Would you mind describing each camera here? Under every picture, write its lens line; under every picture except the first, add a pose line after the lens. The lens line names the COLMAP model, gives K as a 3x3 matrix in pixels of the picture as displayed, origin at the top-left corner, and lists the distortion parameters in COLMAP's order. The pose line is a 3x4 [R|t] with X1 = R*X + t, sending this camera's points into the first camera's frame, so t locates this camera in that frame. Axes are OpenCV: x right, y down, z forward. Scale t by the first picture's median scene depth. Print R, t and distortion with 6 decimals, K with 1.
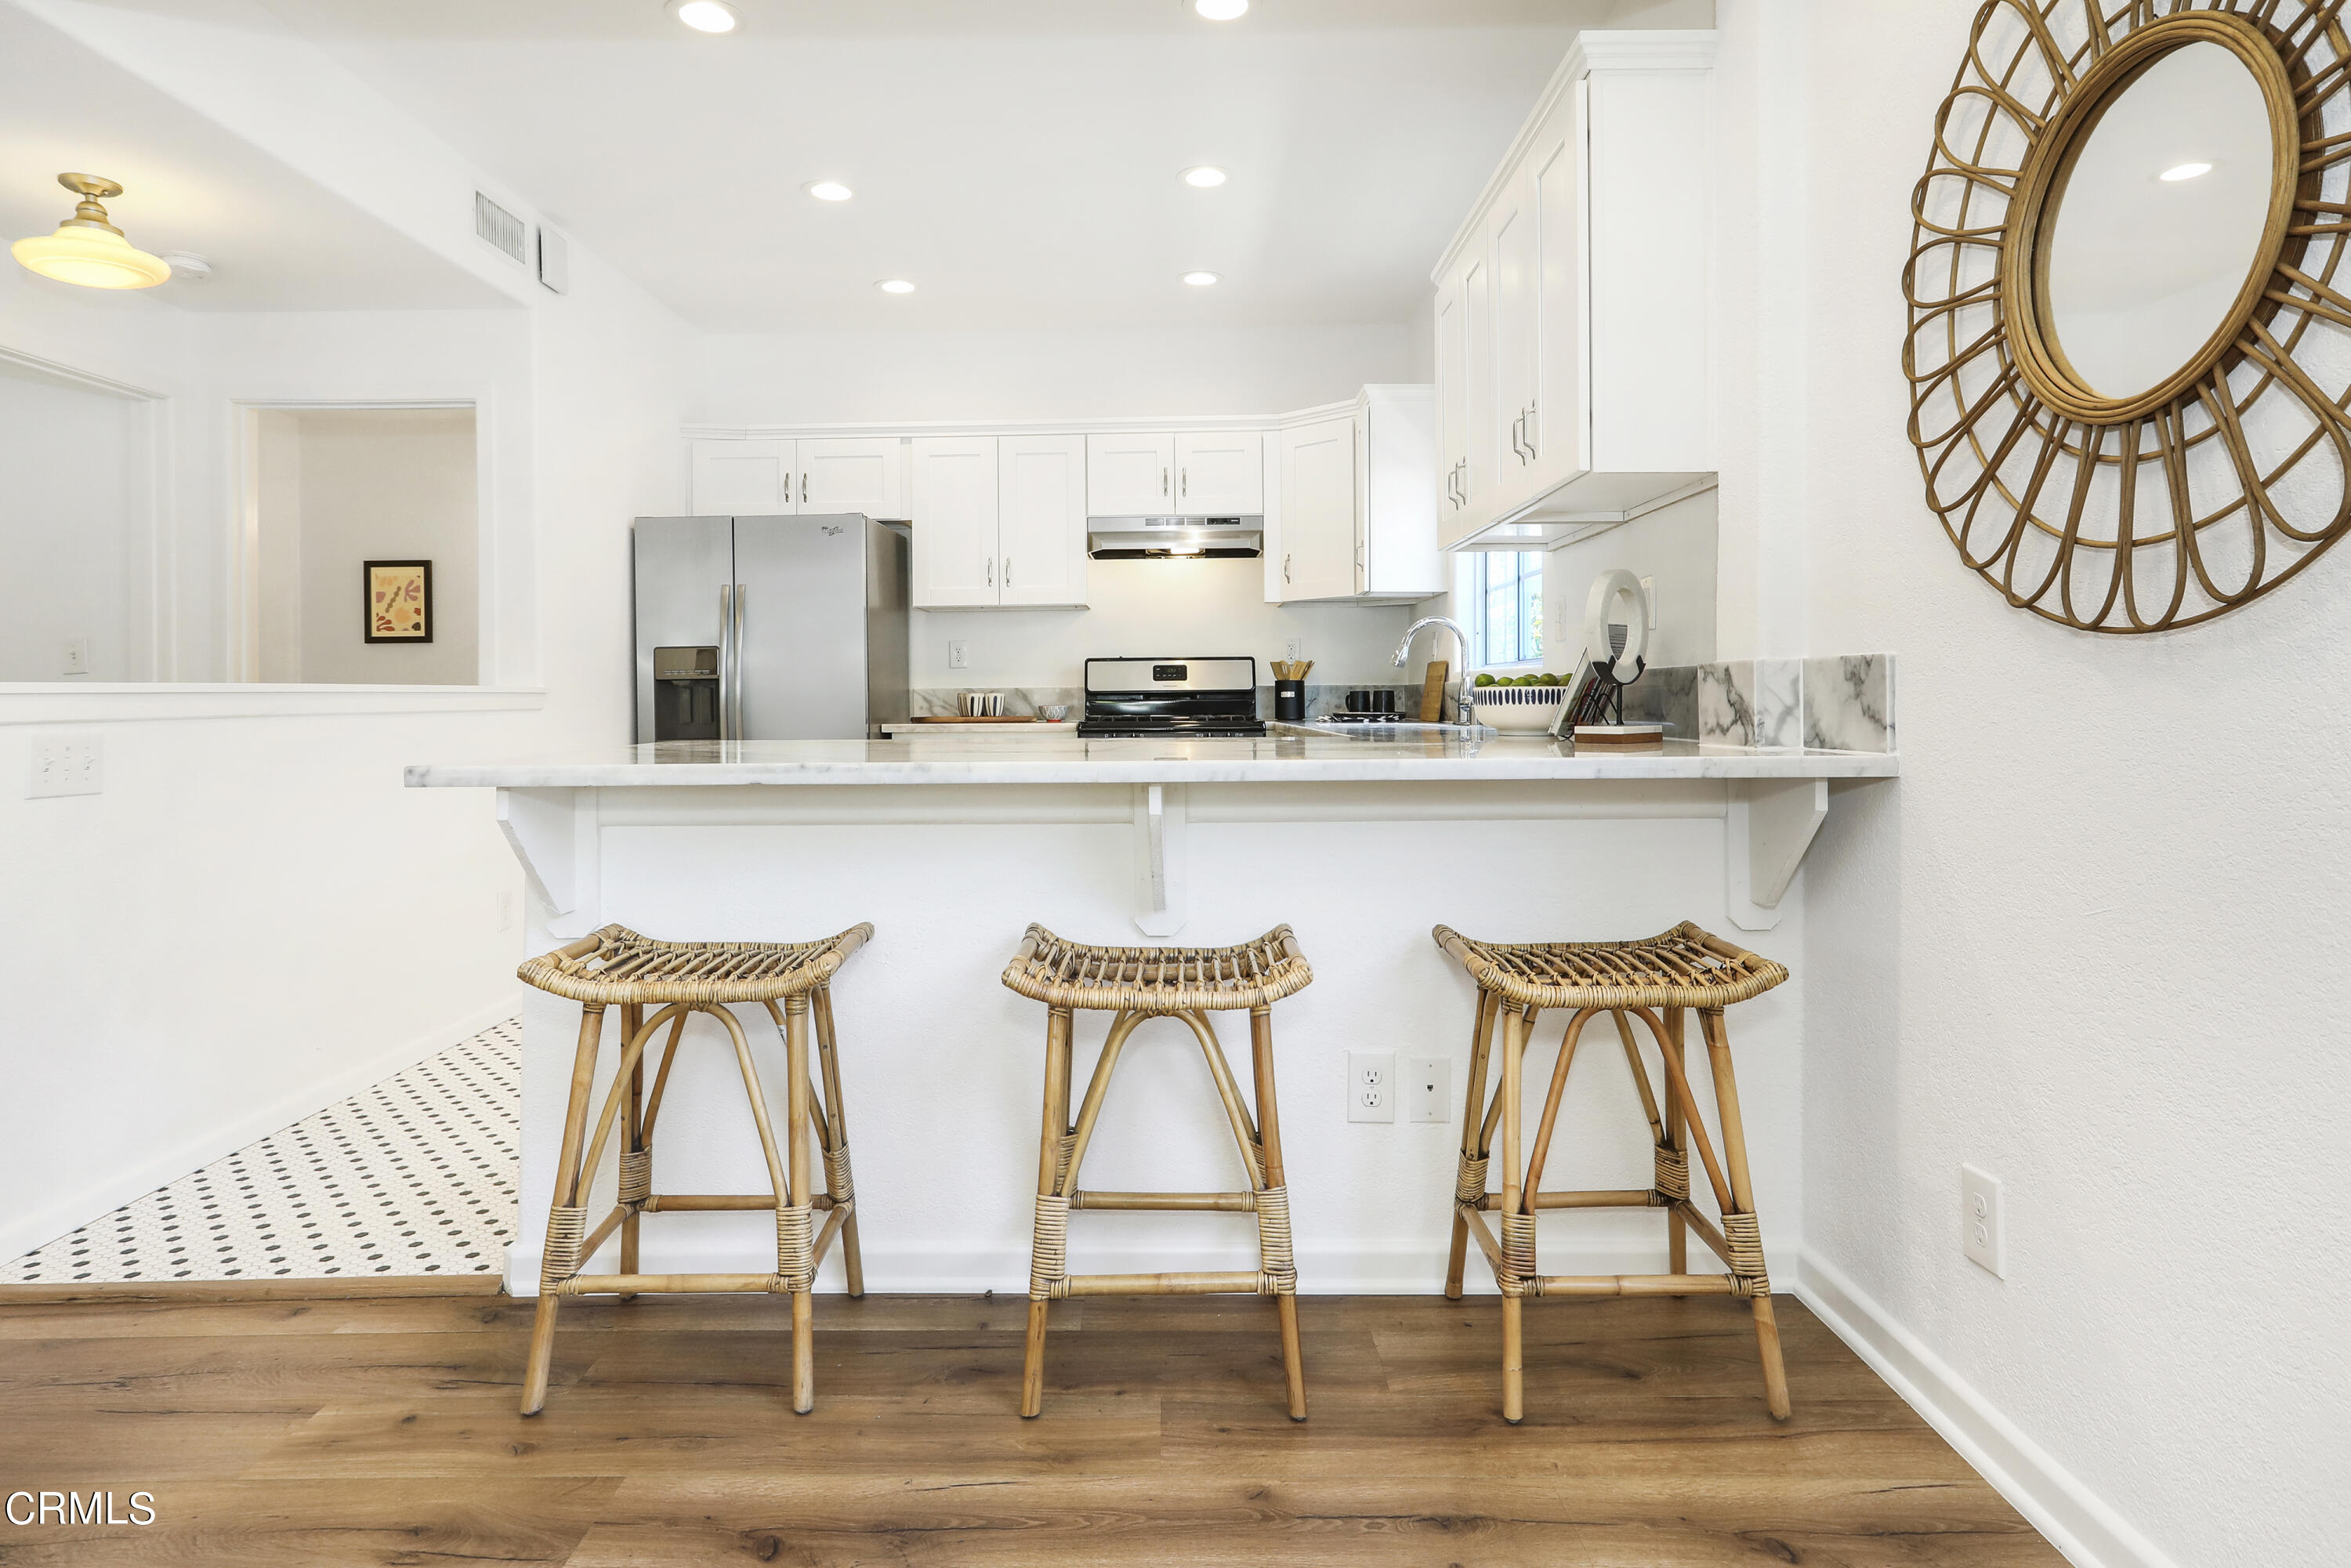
lens RADIAL K [[1308.5, 0, 1175.5], [0, 1308.5, 695.2], [0, 0, 1]] dist [-0.002329, -0.001101]
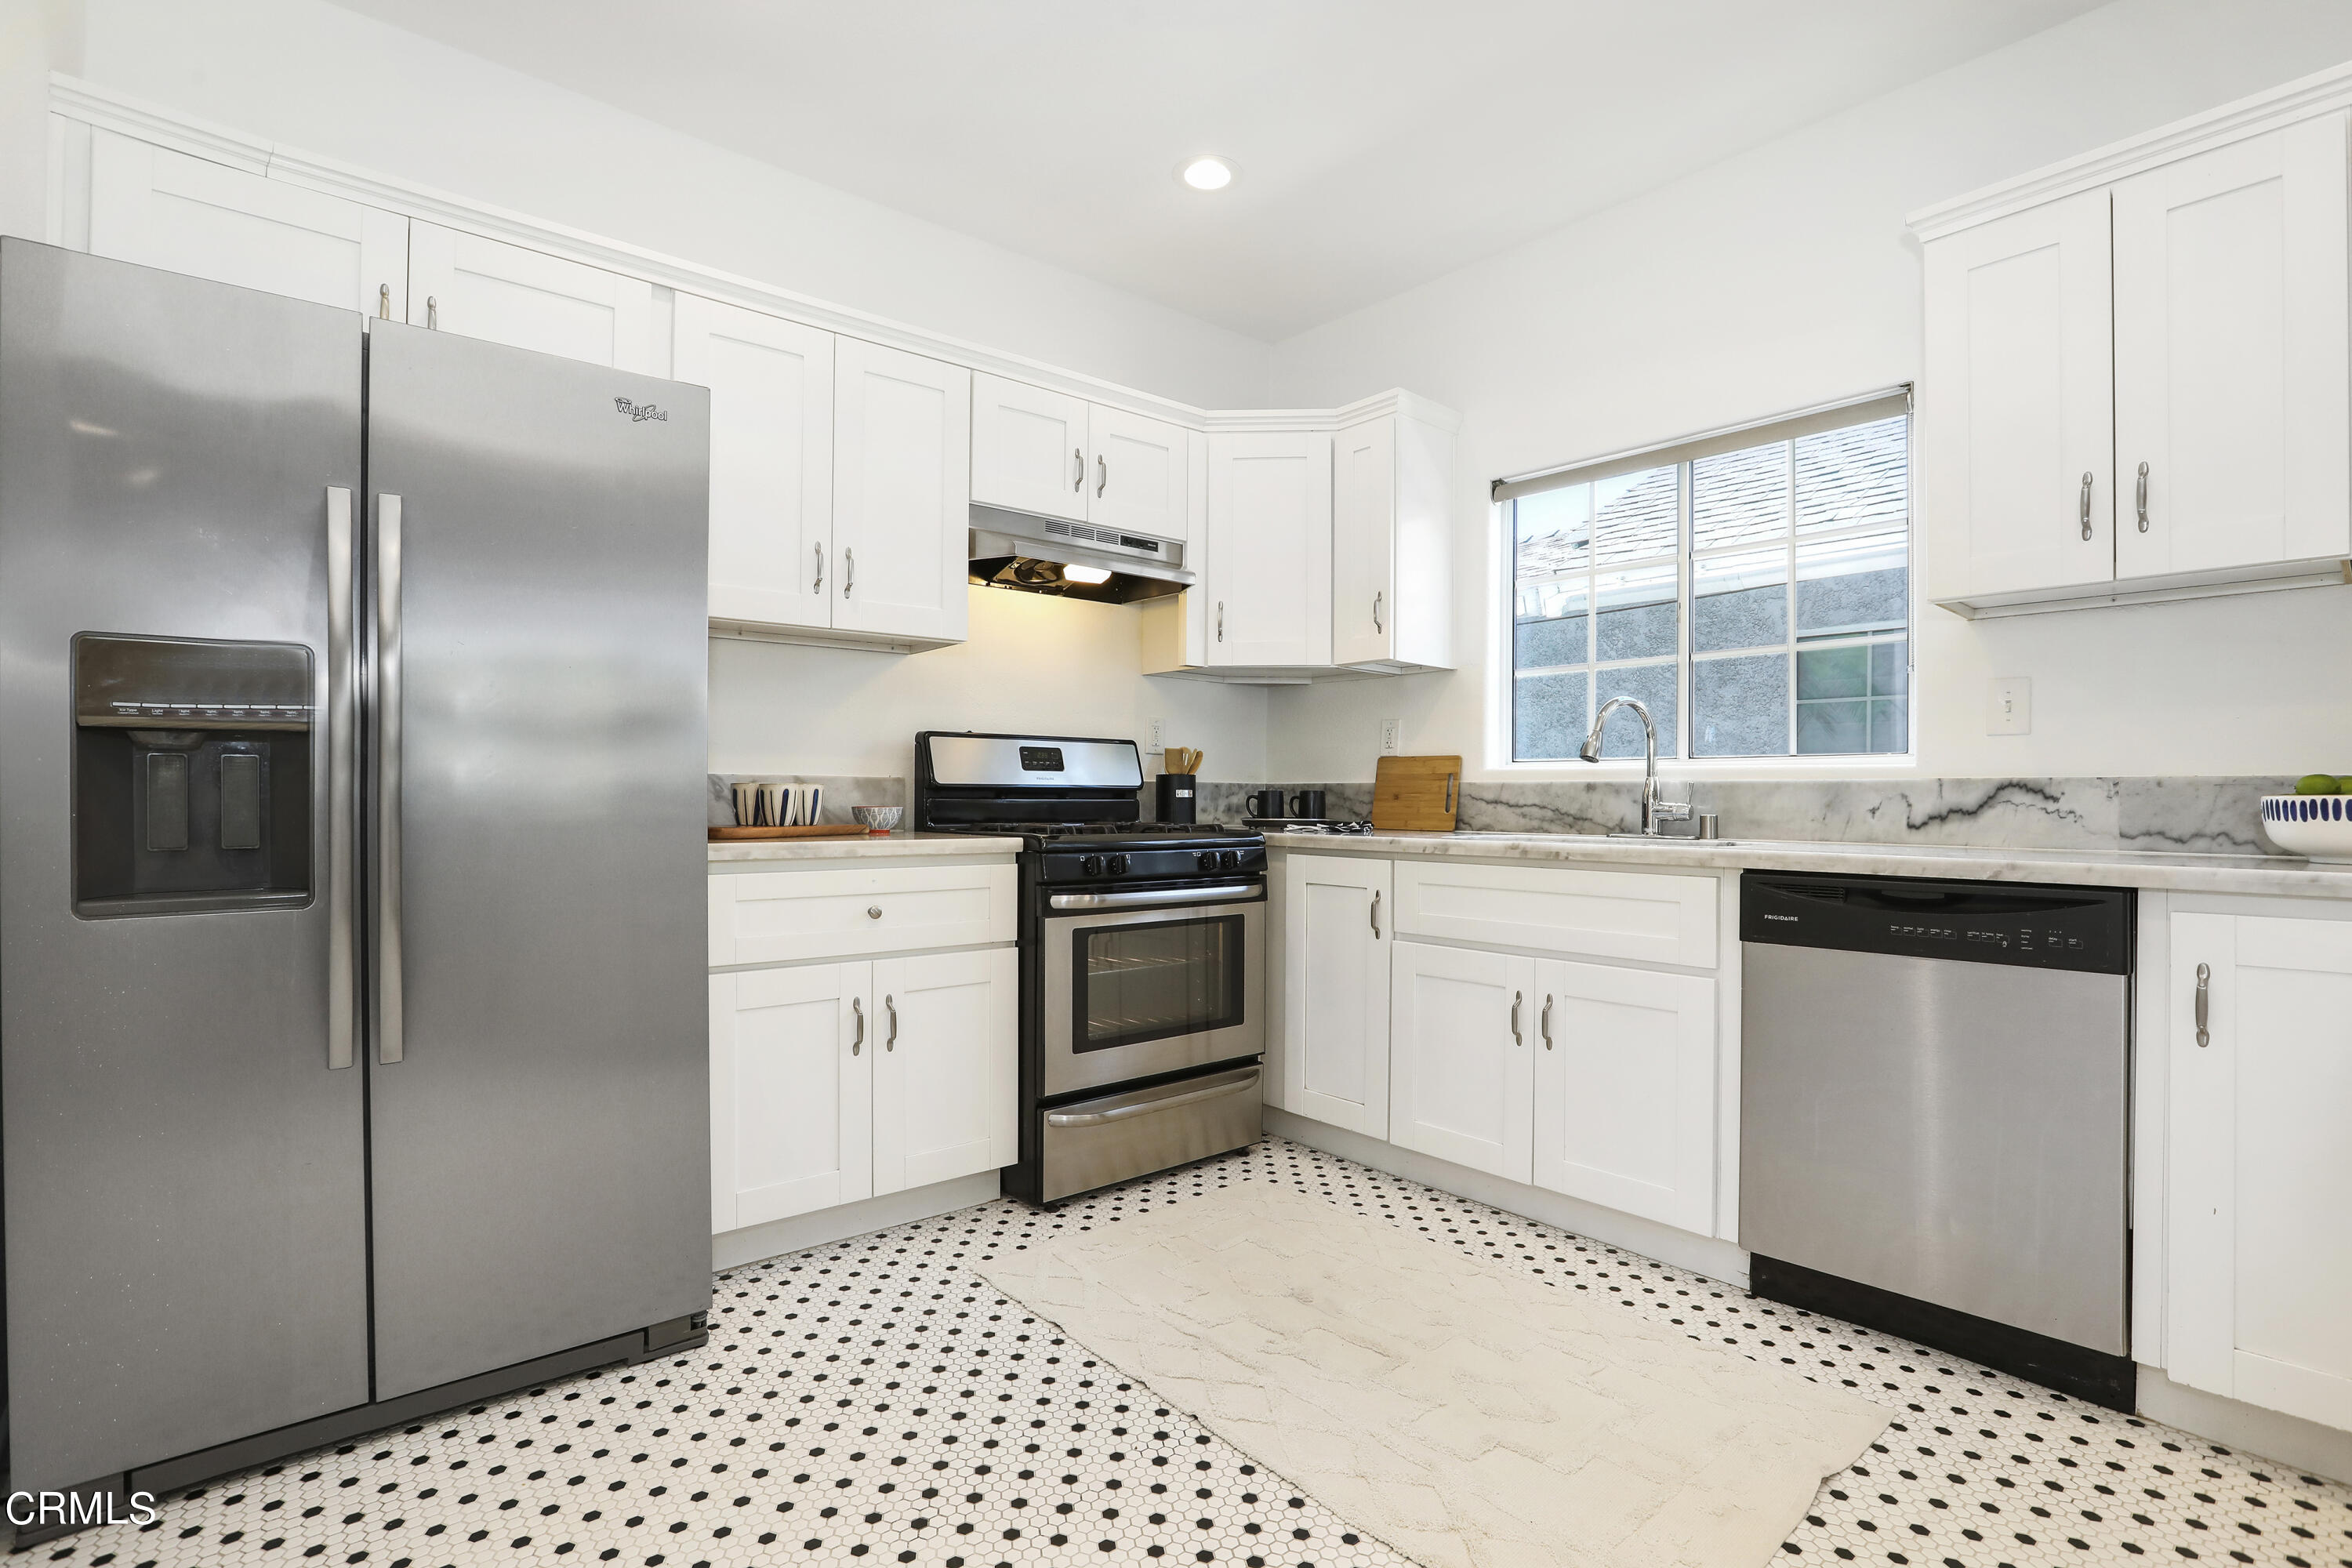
lens RADIAL K [[1099.1, 0, 1174.0], [0, 1099.1, 794.9], [0, 0, 1]] dist [-0.040708, 0.014340]
pose [[0.764072, 0.013598, 0.644988, -0.841258], [-0.014363, 0.999889, -0.004066, 0.006990], [-0.644971, -0.006157, 0.764182, 1.404744]]
